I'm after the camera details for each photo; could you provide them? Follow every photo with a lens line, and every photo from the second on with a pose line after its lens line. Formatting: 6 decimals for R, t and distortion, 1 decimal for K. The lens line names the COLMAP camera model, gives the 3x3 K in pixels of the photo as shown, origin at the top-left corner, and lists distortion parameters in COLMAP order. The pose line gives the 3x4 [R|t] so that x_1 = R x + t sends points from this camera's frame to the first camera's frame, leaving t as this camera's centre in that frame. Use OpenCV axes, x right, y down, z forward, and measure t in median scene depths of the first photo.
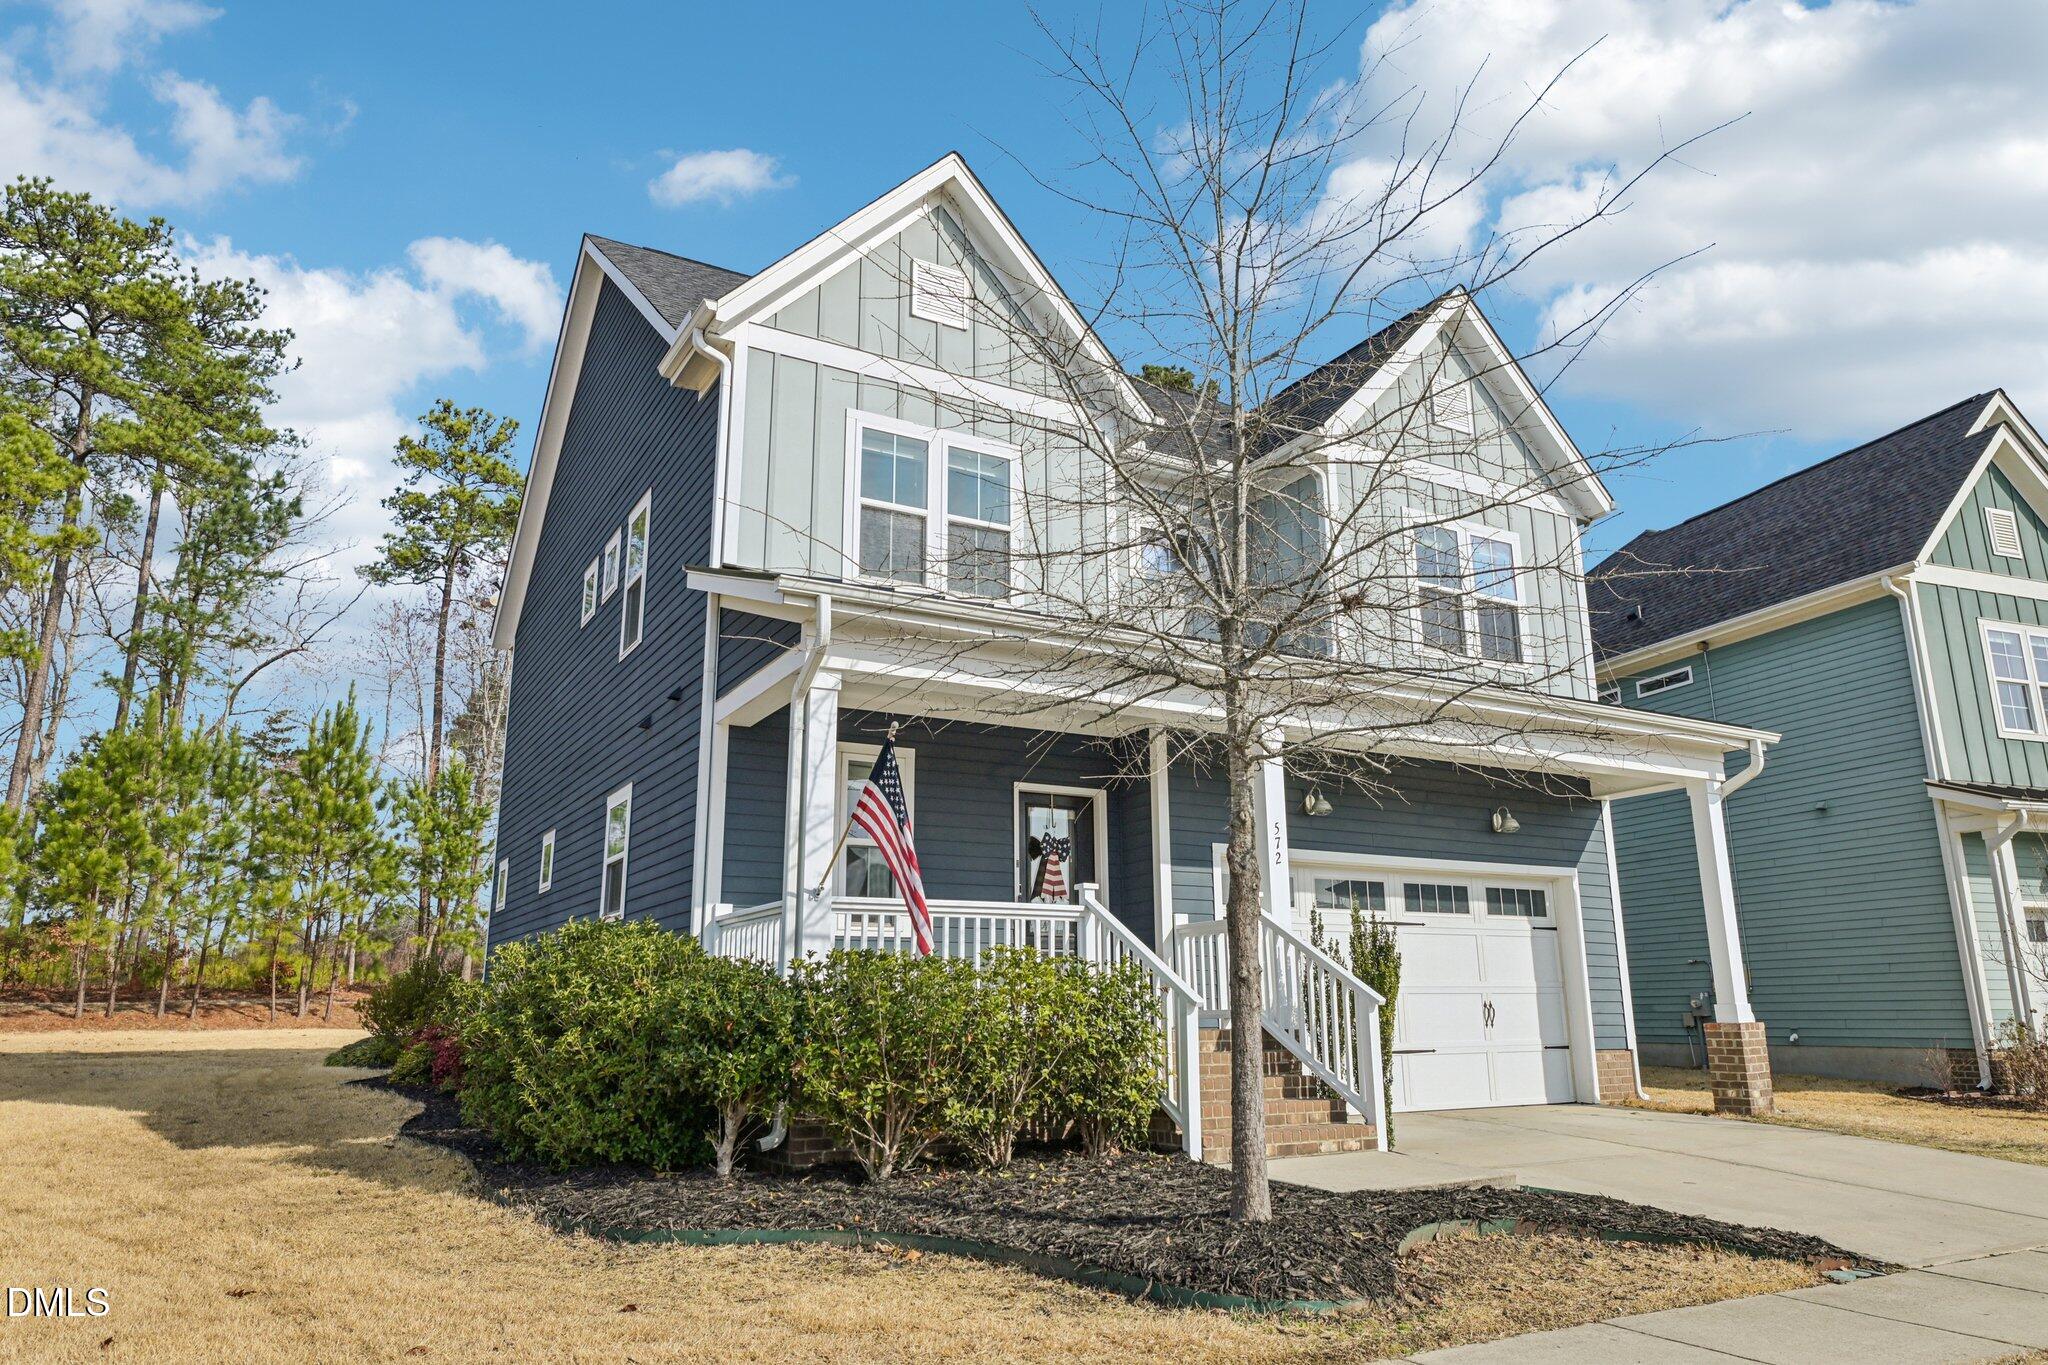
lens RADIAL K [[1327.3, 0, 1024.0], [0, 1327.3, 682.5], [0, 0, 1]] dist [0.036525, 0.001303]
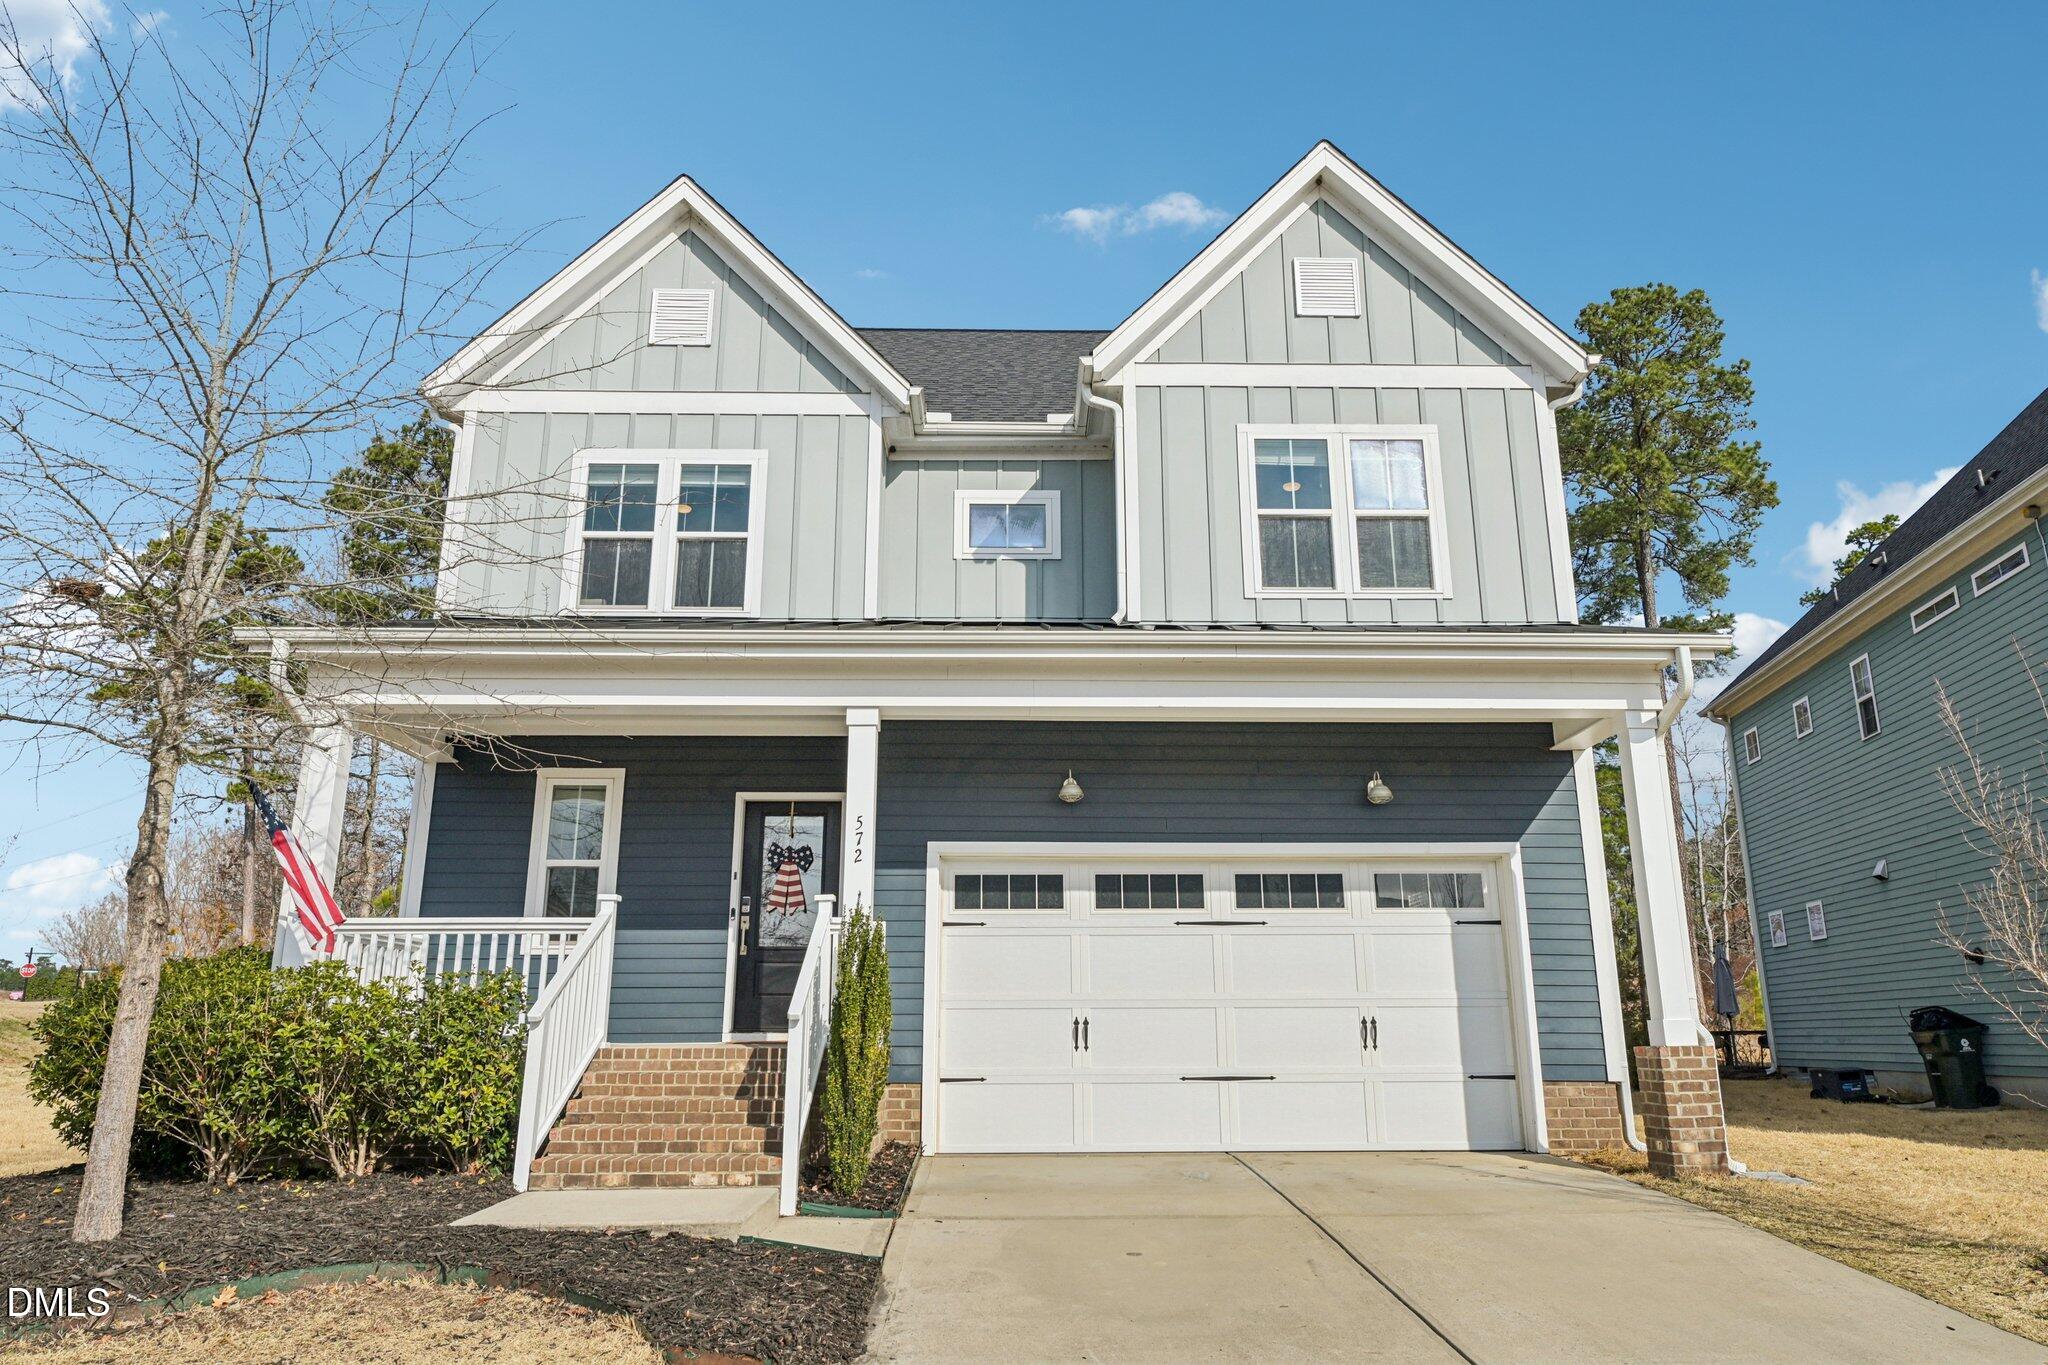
lens RADIAL K [[1288.2, 0, 1022.5], [0, 1288.2, 707.3], [0, 0, 1]] dist [0.042300, 0.000405]
pose [[0.875639, -0.111945, -0.469814, 0.549342], [0.110837, 0.993382, -0.030121, 0.055637], [0.470076, -0.025698, 0.882252, 0.224932]]
